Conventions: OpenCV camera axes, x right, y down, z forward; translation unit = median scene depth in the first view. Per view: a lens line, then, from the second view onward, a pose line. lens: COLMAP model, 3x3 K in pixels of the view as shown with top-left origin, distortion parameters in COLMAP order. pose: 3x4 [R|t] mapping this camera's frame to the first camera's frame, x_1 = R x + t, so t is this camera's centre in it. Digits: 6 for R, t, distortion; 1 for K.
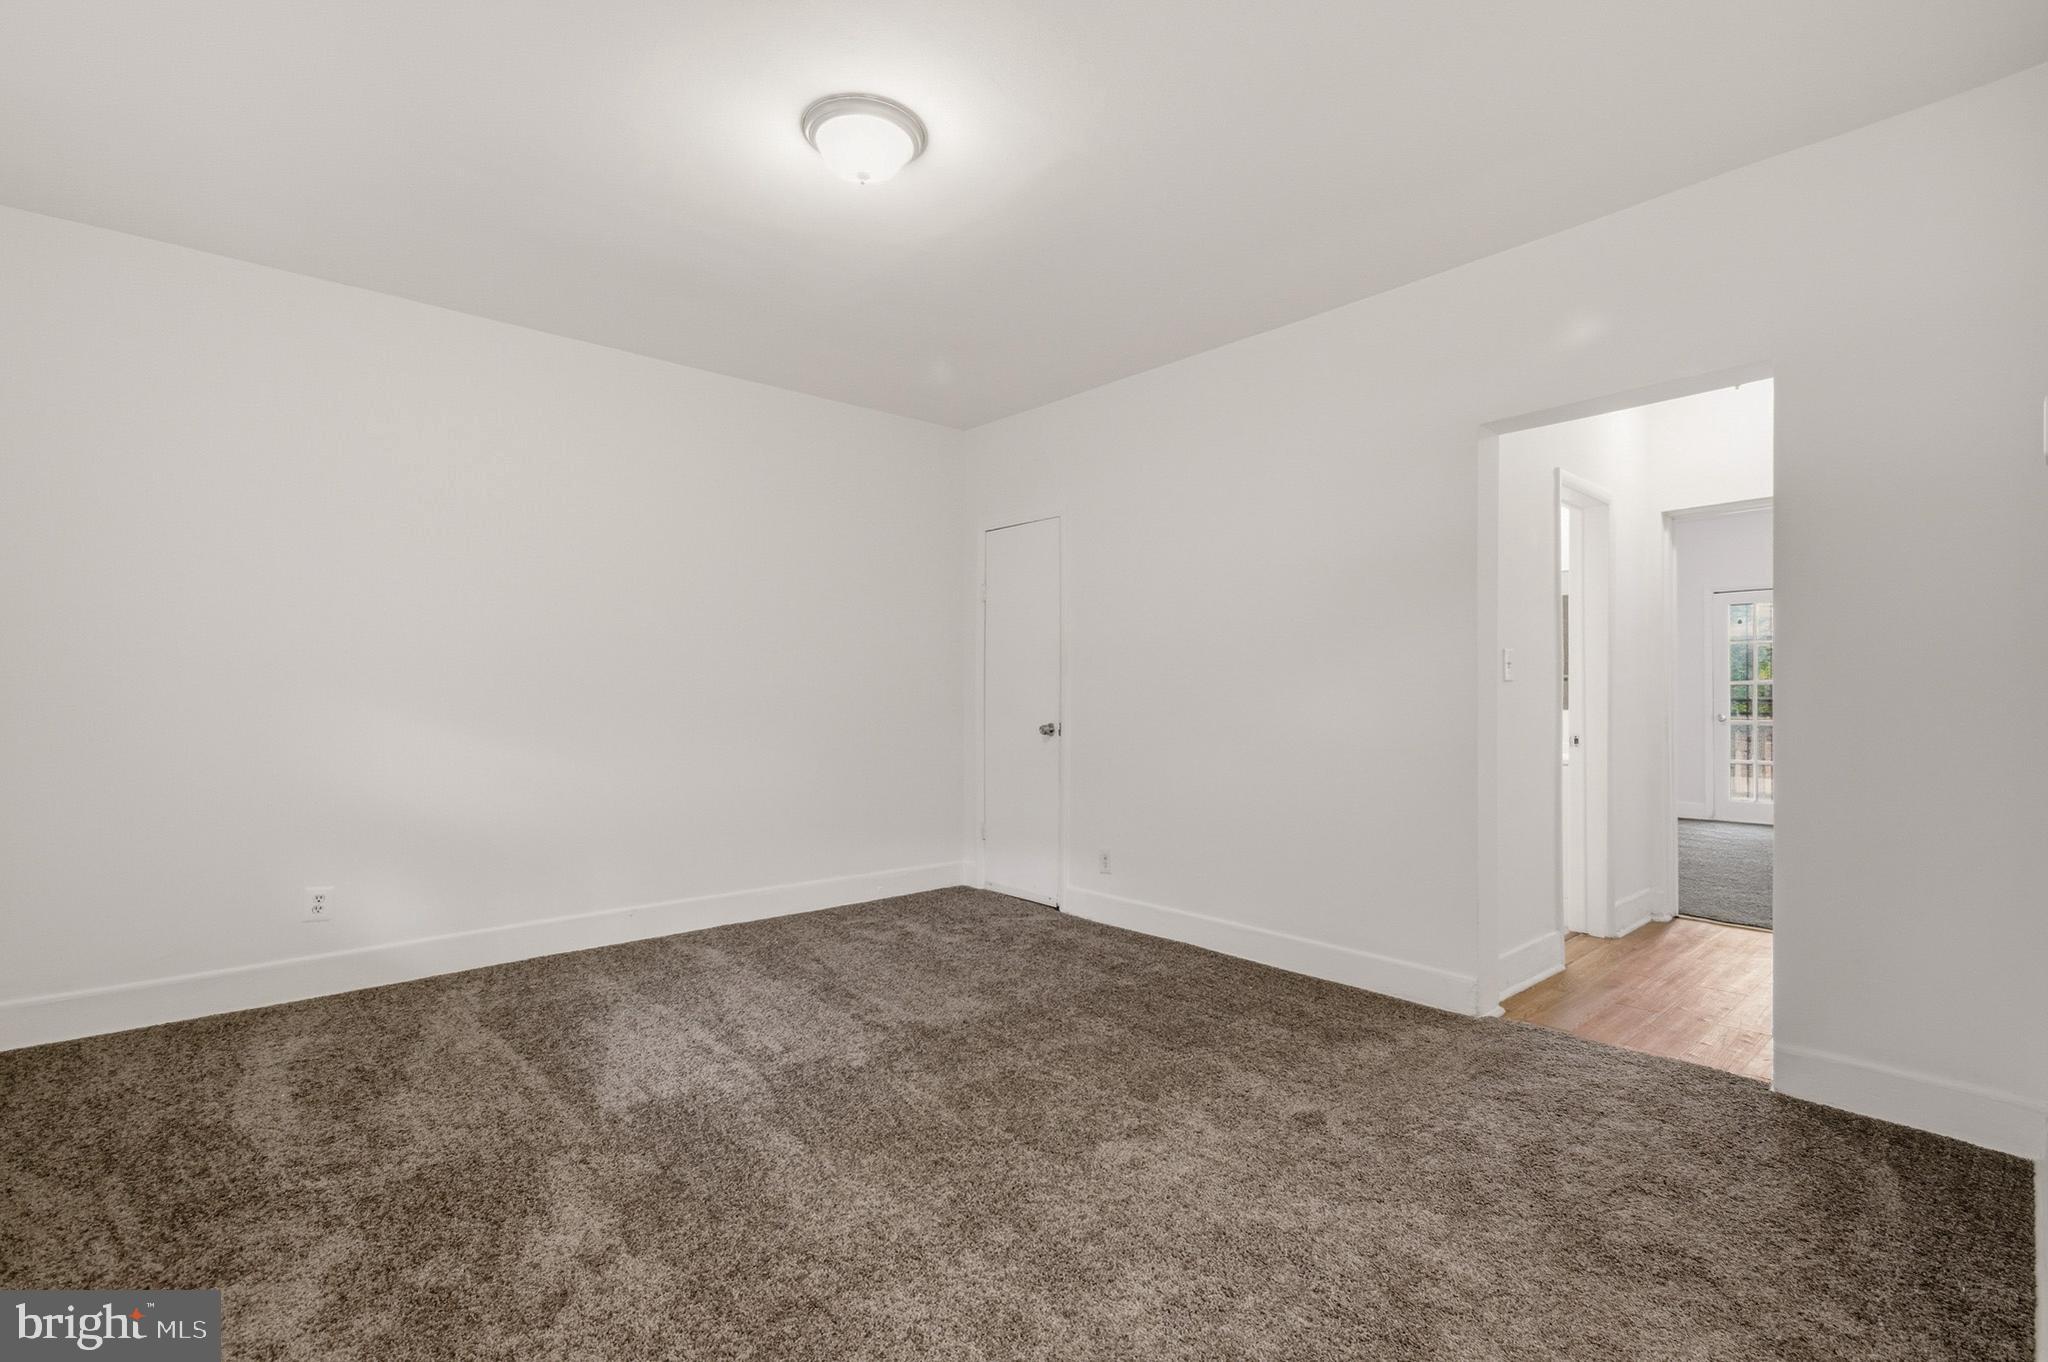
lens RADIAL K [[912.9, 0, 1018.0], [0, 912.9, 695.1], [0, 0, 1]] dist [0.000943, -0.007332]
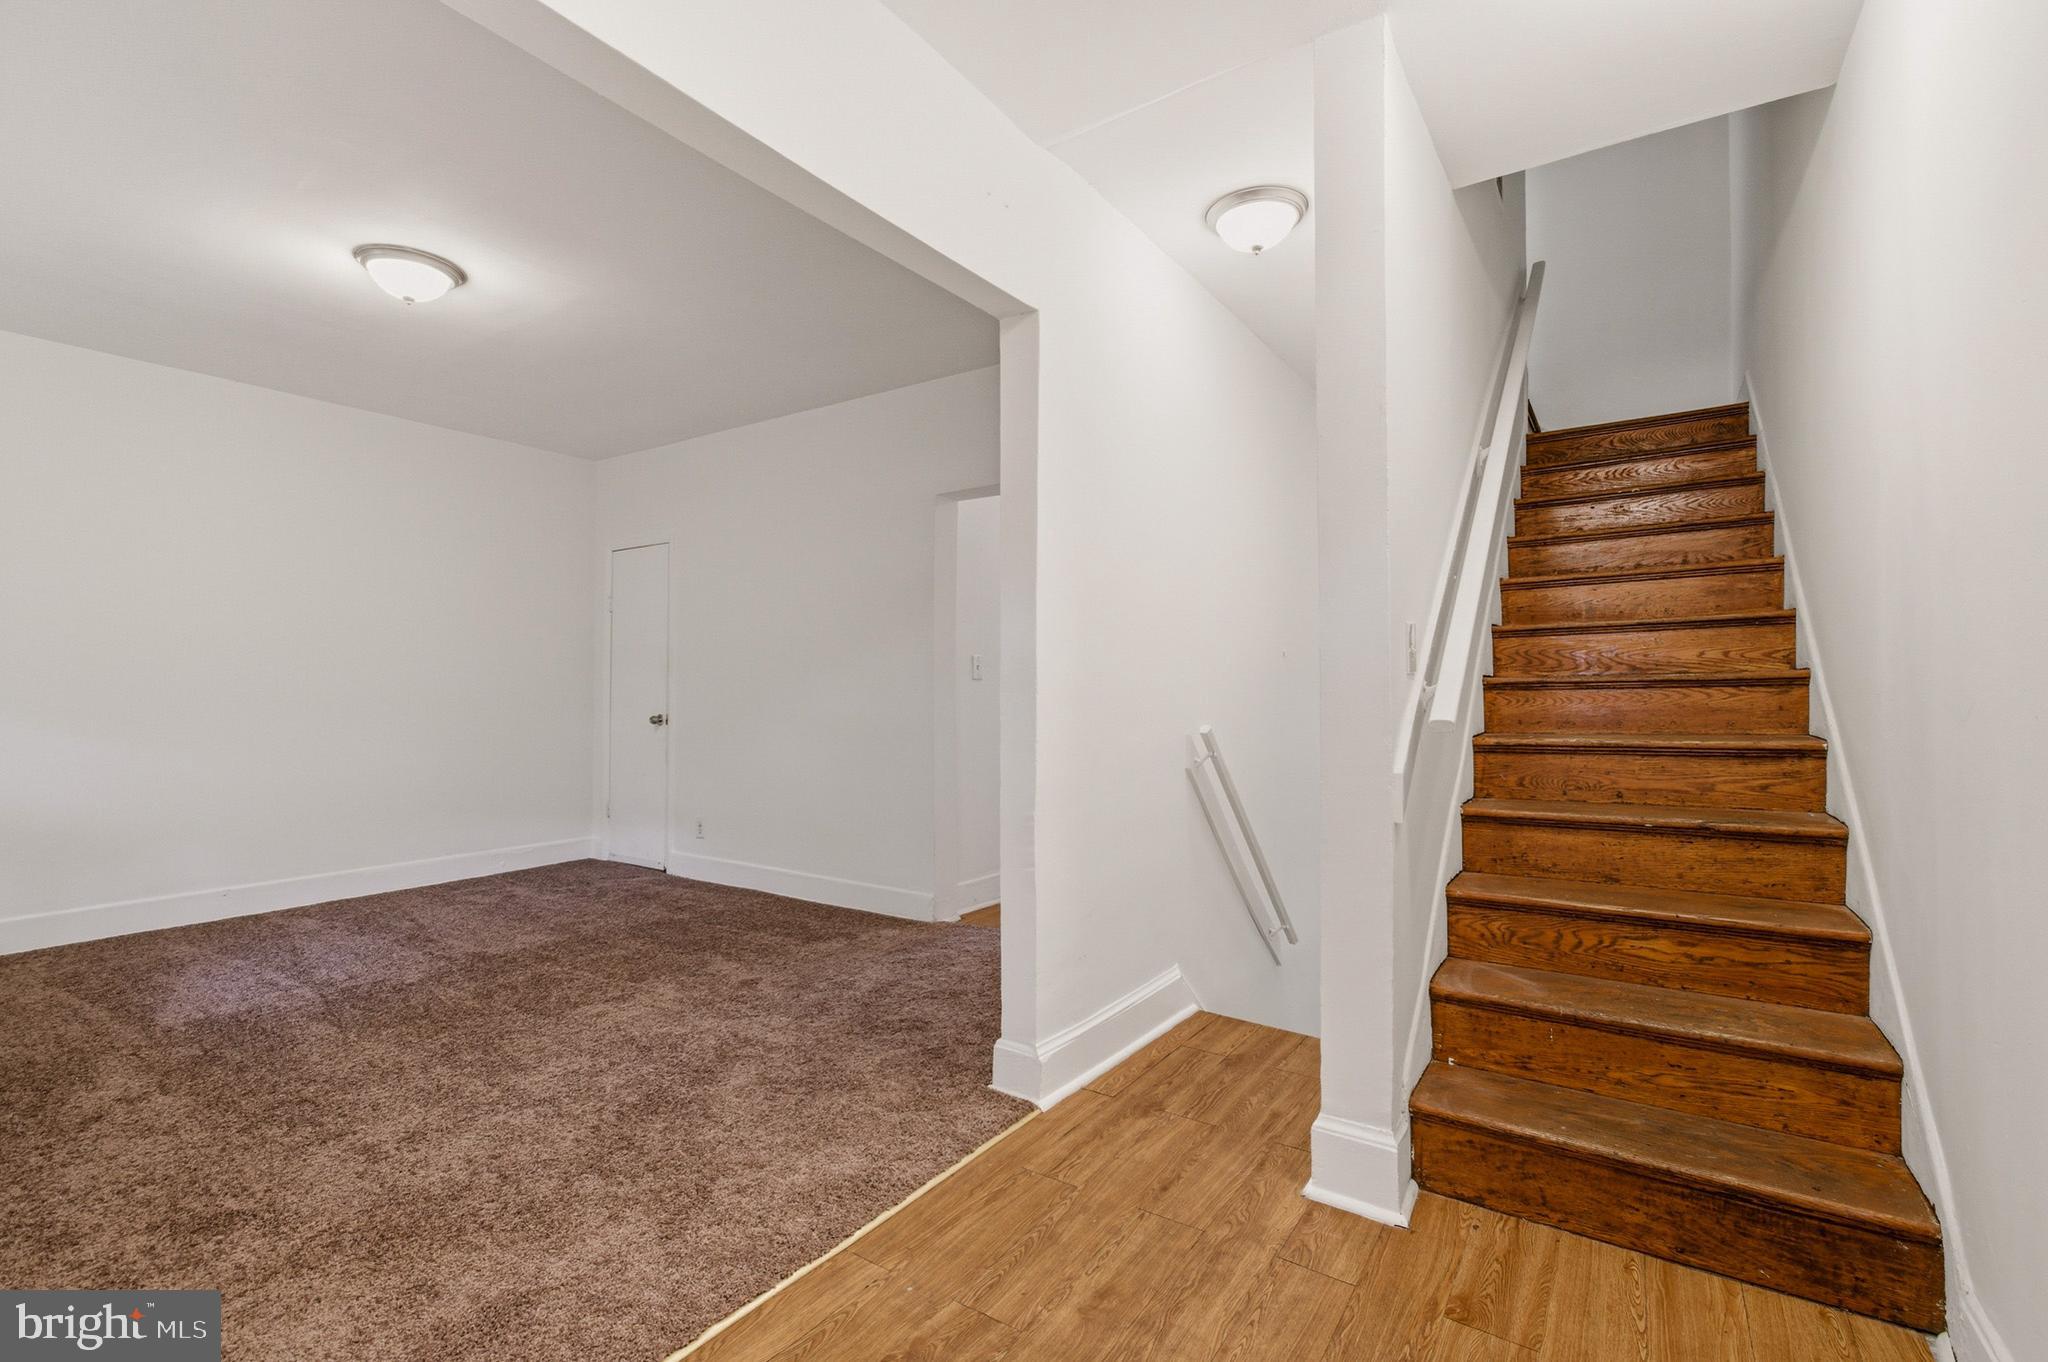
lens RADIAL K [[912.9, 0, 1041.8], [0, 912.9, 679.5], [0, 0, 1]] dist [0.000943, -0.007332]
pose [[0.960234, 0.009600, 0.279031, 0.316210], [-0.005567, 0.999868, -0.015243, 0.002184], [-0.279140, 0.013083, 0.960161, -0.471350]]
